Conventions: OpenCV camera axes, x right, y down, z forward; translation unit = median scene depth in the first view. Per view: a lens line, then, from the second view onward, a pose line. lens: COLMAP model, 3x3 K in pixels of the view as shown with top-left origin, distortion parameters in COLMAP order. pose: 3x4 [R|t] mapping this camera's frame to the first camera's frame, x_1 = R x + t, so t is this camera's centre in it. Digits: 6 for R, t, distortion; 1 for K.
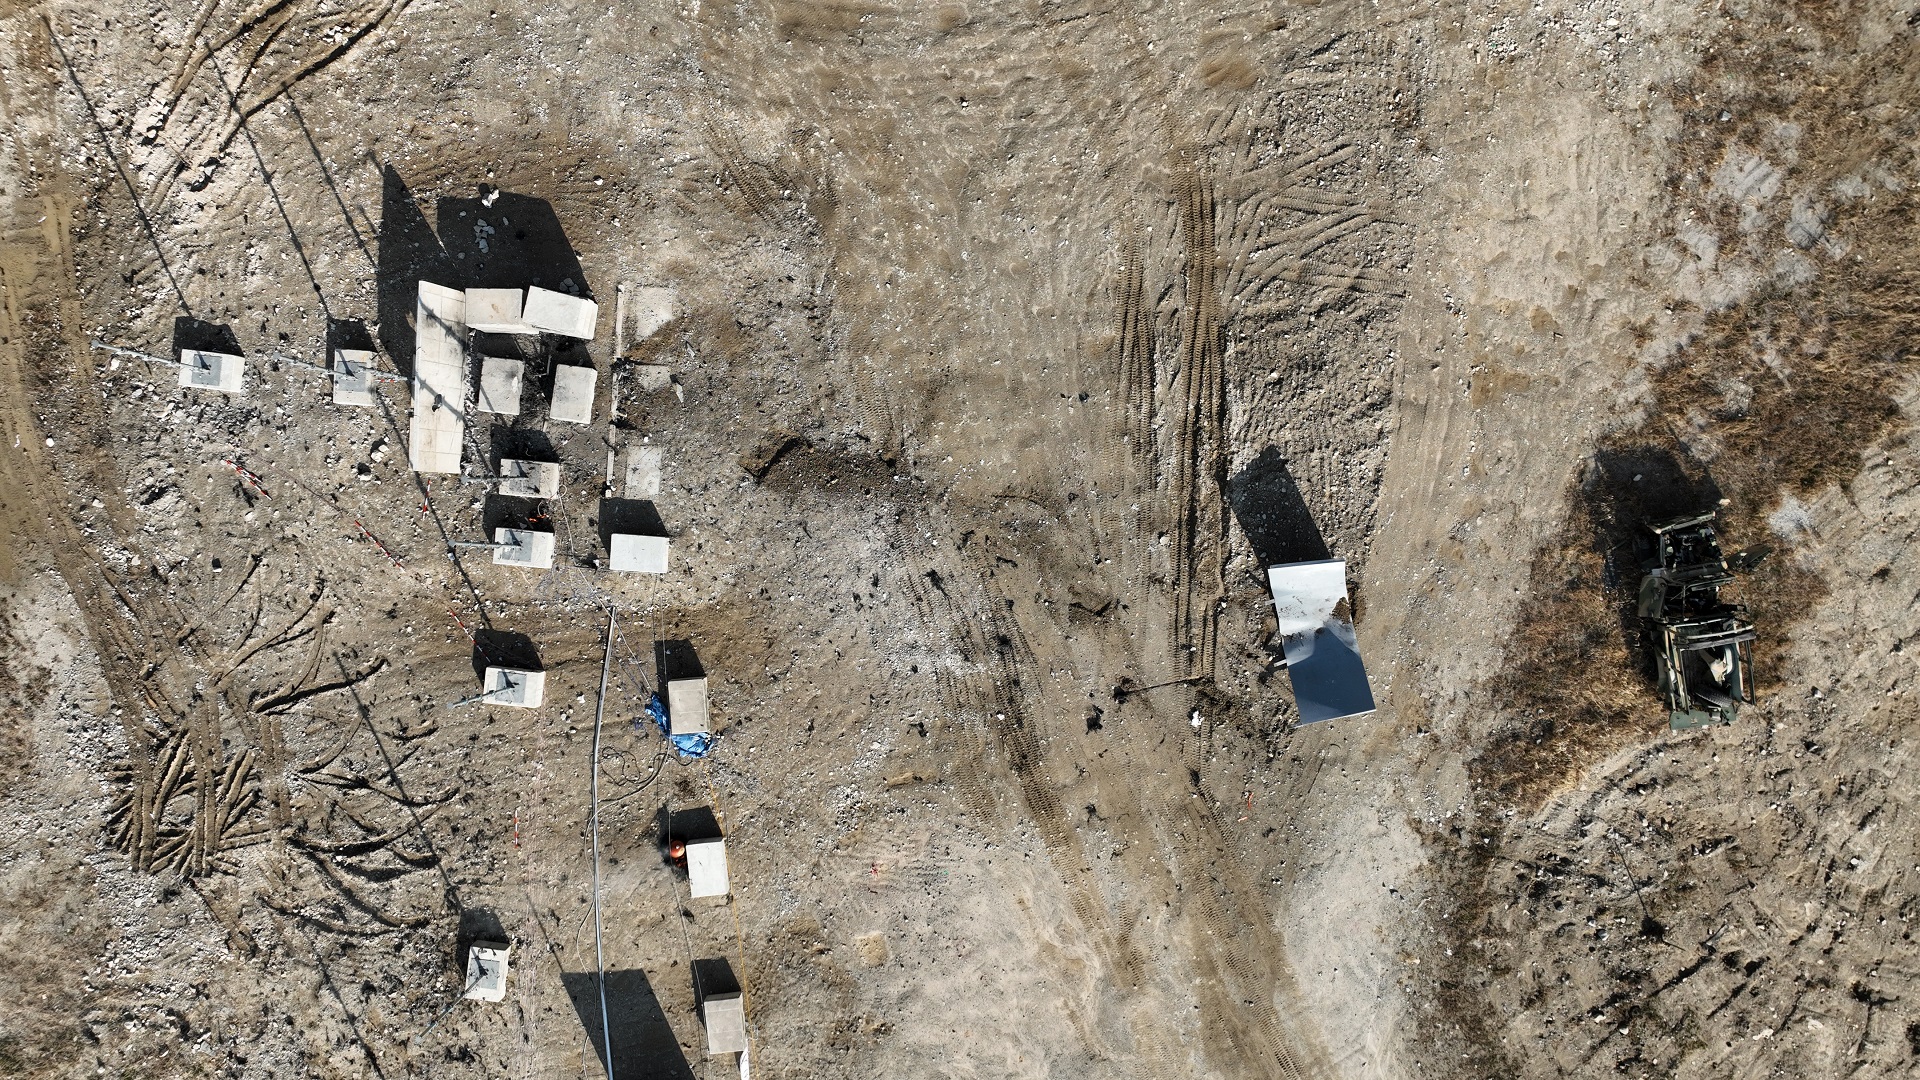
lens RADIAL K [[1356.8, 0, 957.5], [0, 1356.8, 542.5], [0, 0, 1]] dist [-0.001020, 0.018601]
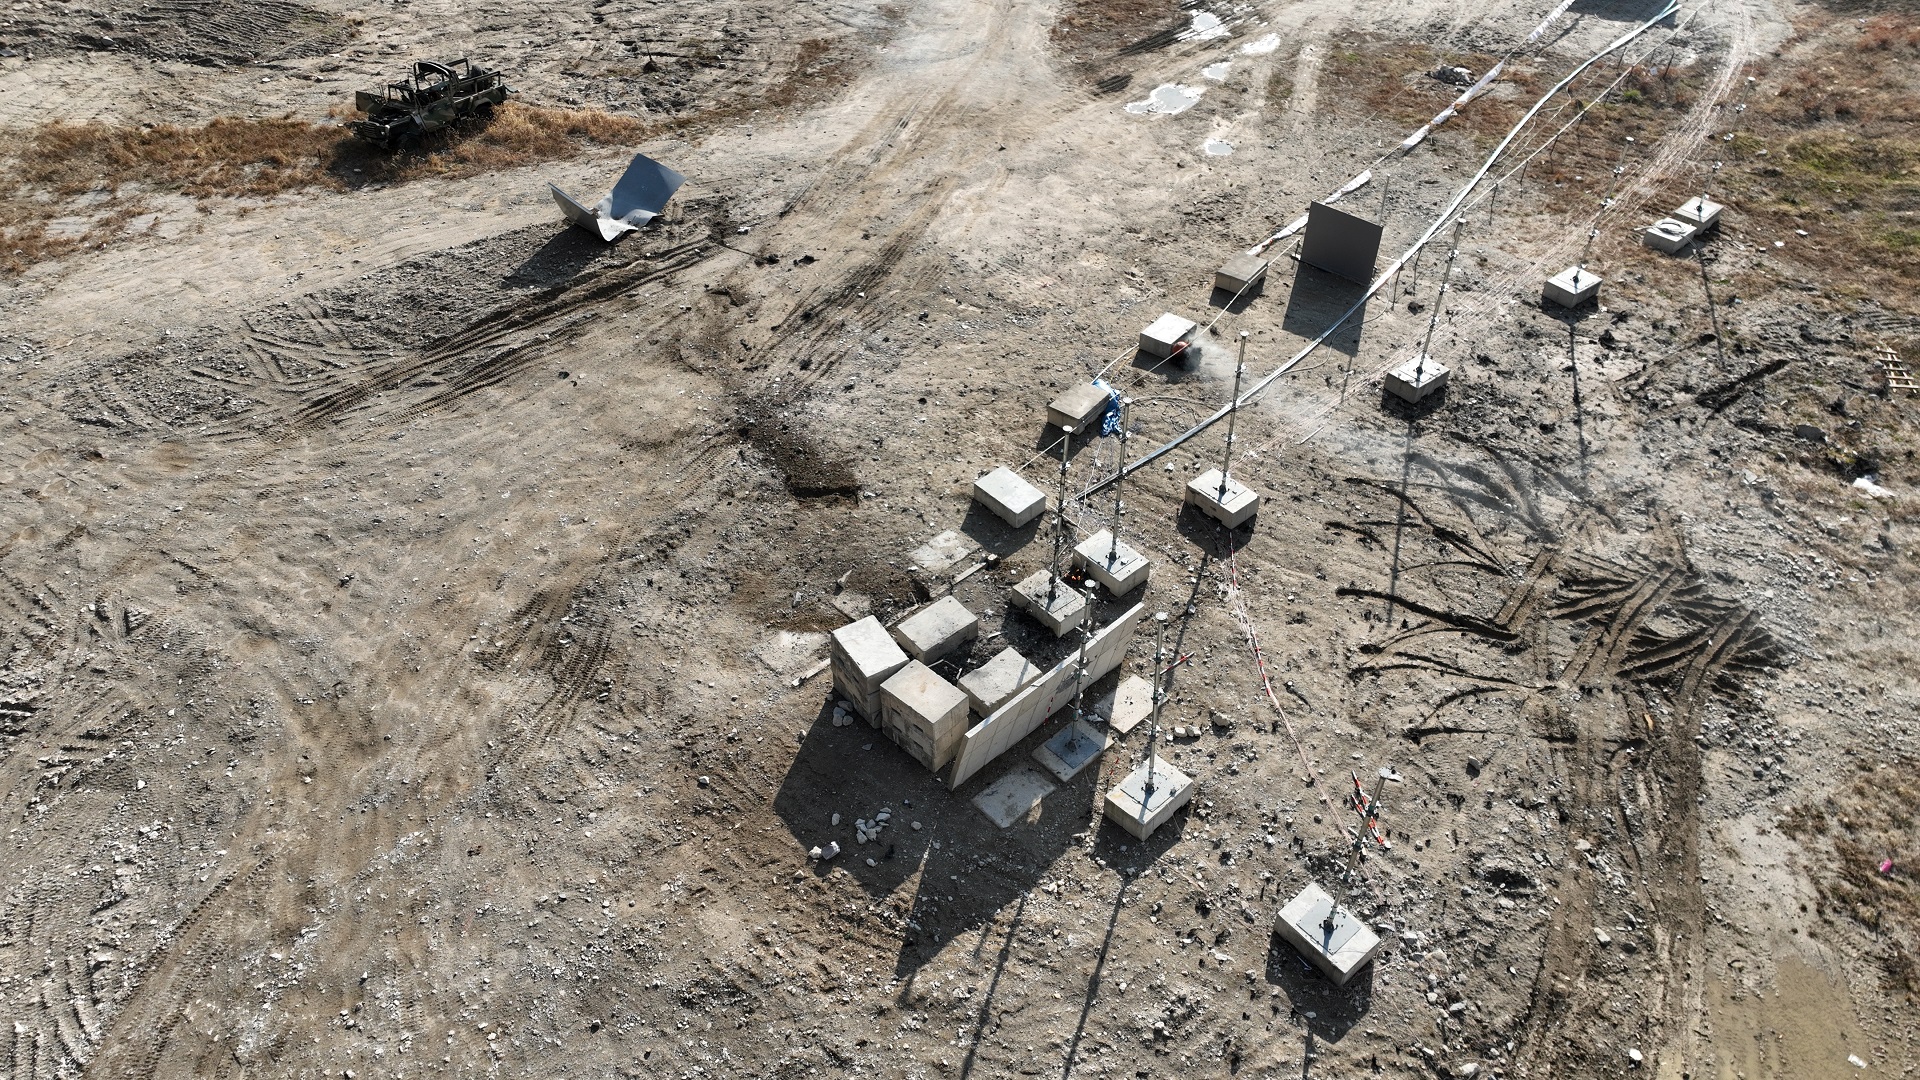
lens RADIAL K [[1356.8, 0, 959.1], [0, 1356.8, 534.4], [0, 0, 1]] dist [-0.001020, 0.018601]
pose [[-0.729143, -0.443169, 0.521489, -0.669674], [0.684025, -0.495808, 0.535055, -0.487810], [0.021438, 0.746844, 0.664654, 0.436004]]
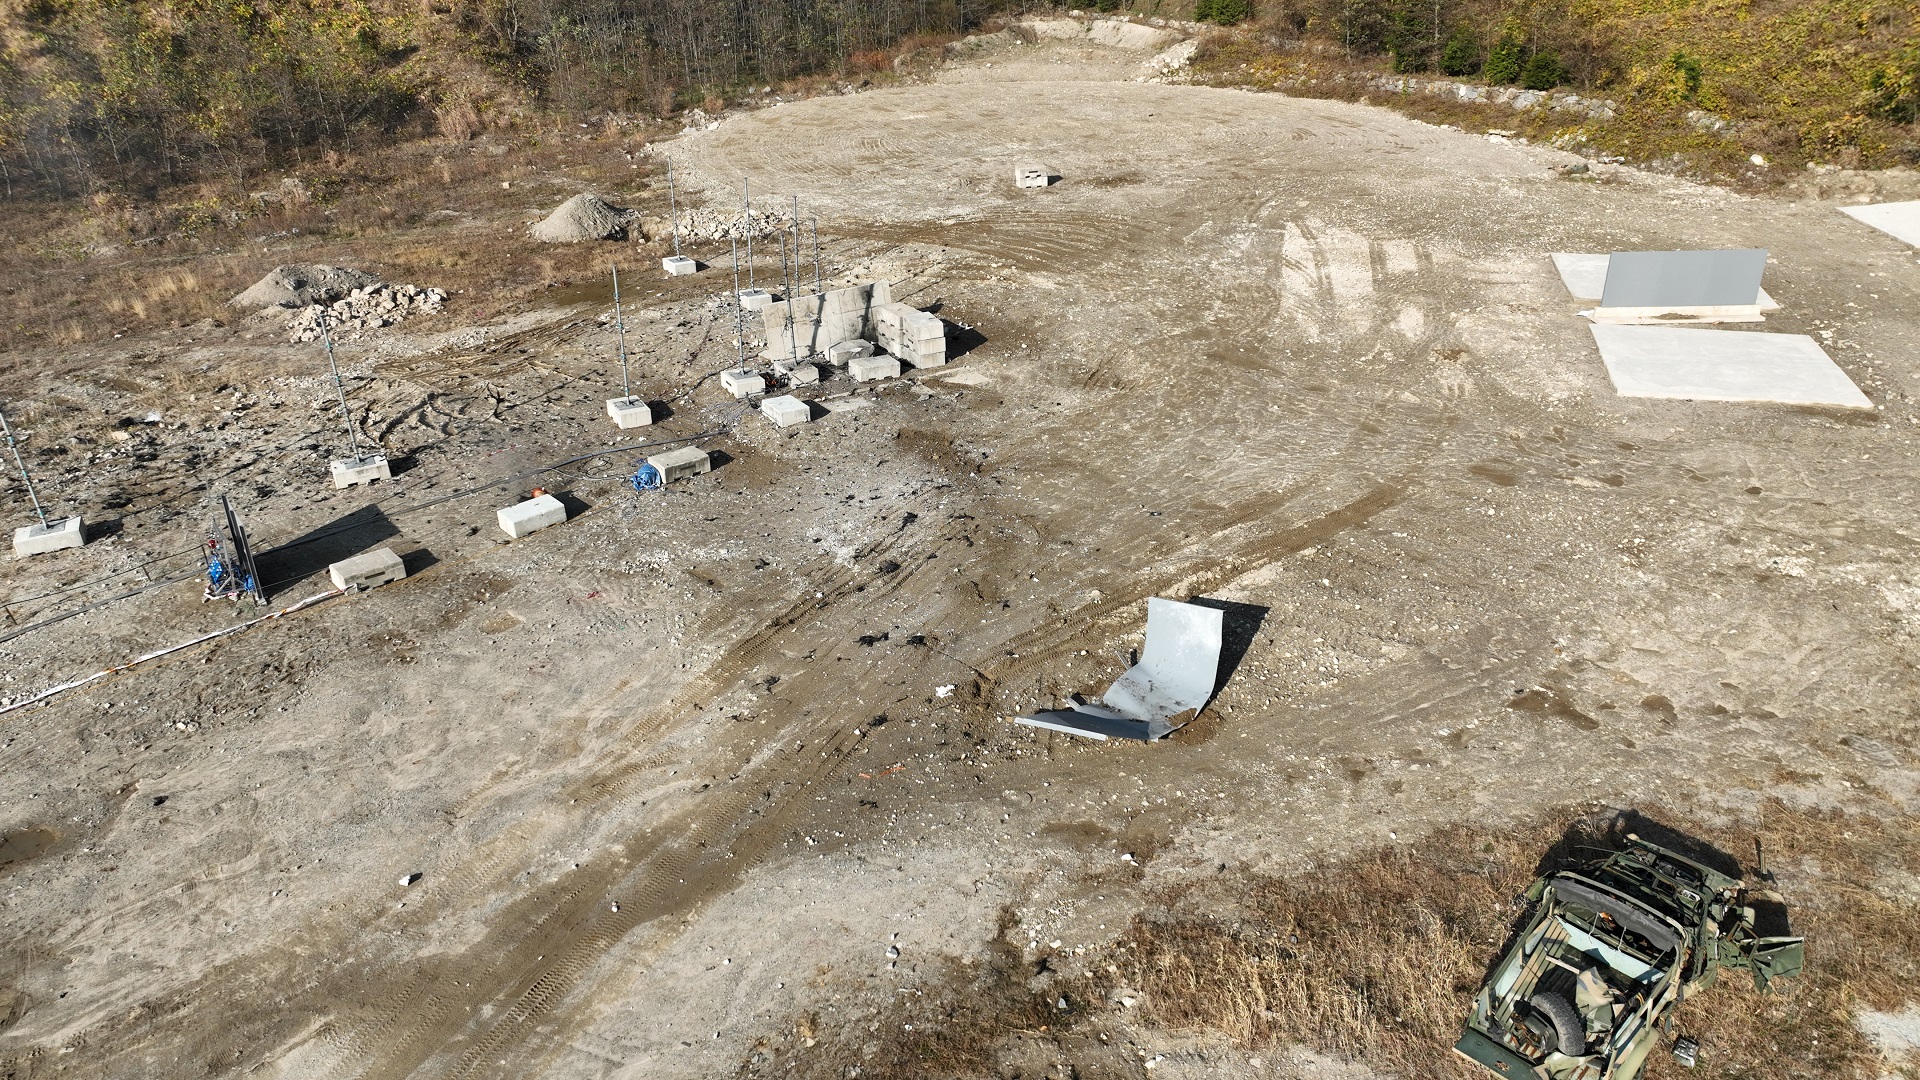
lens RADIAL K [[1356.8, 0, 954.2], [0, 1356.8, 531.3], [0, 0, 1]] dist [-0.001020, 0.018601]
pose [[0.573745, 0.364457, -0.733476, 0.706890], [-0.819027, 0.251709, -0.515594, 0.497635], [-0.003289, 0.896556, 0.442918, 0.583891]]
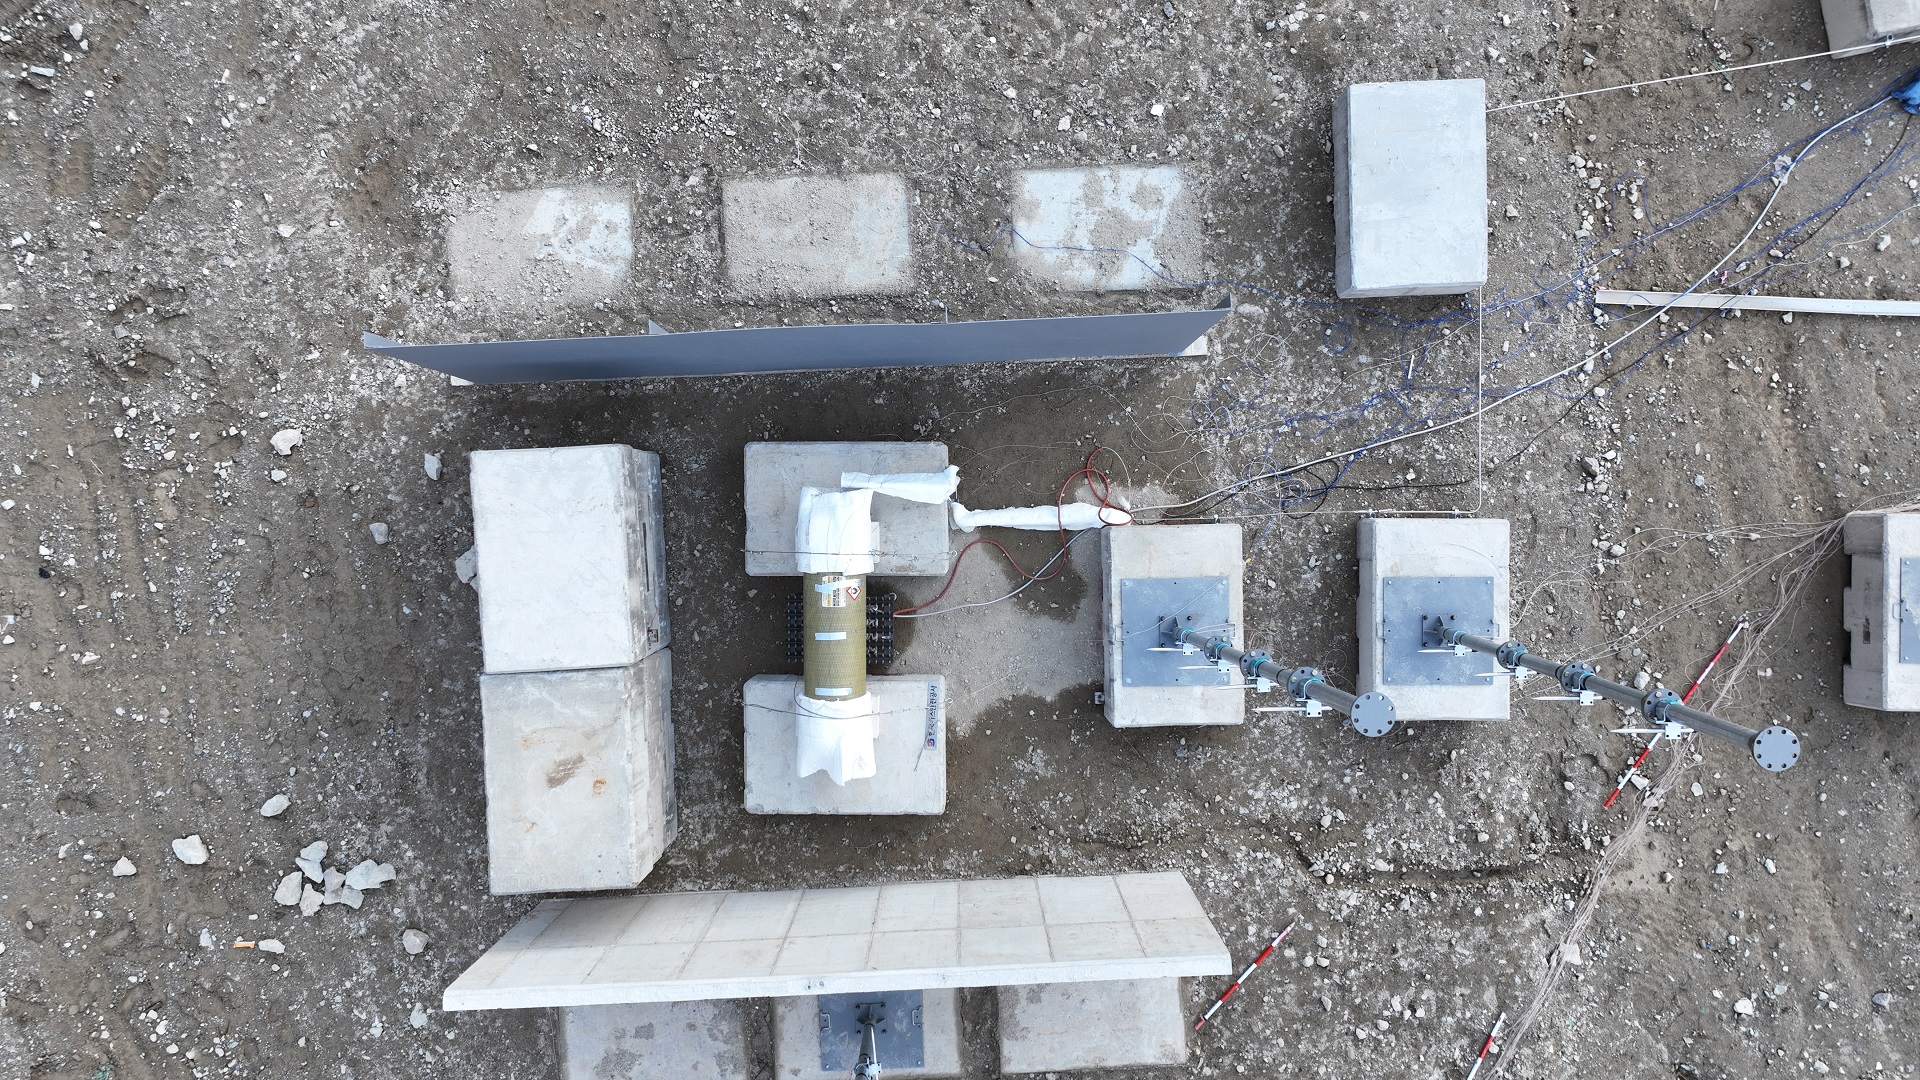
lens RADIAL K [[1356.8, 0, 955.6], [0, 1356.8, 537.6], [0, 0, 1]] dist [-0.001020, 0.018601]
pose [[-0.108369, -0.994108, -0.002200, -0.290715], [0.993774, -0.108274, -0.026270, -0.081994], [0.025877, -0.005033, 0.999652, 0.719289]]
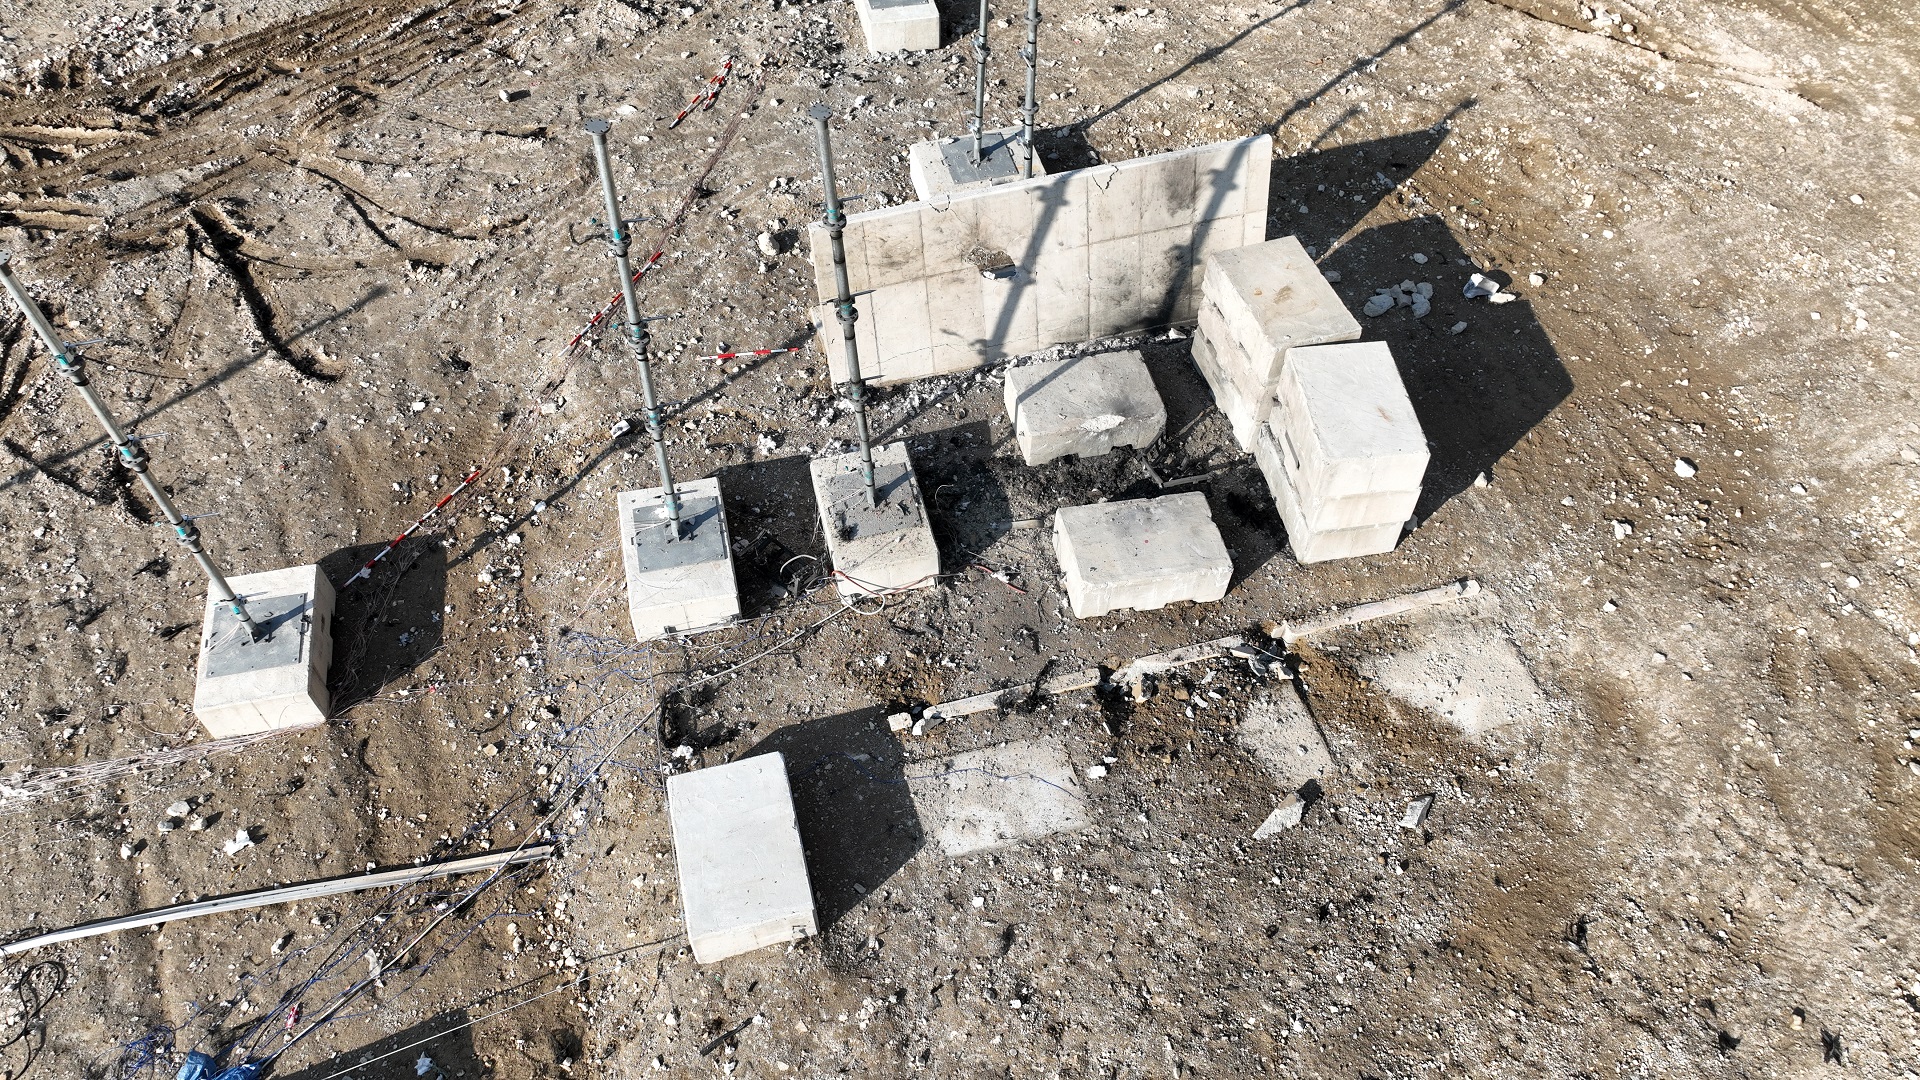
lens RADIAL K [[1356.8, 0, 957.0], [0, 1356.8, 532.3], [0, 0, 1]] dist [-0.001020, 0.018601]
pose [[0.325311, 0.753360, -0.571508, -0.100810], [-0.945406, 0.246654, -0.213000, 0.009173], [-0.019500, 0.609598, 0.792470, 0.713084]]
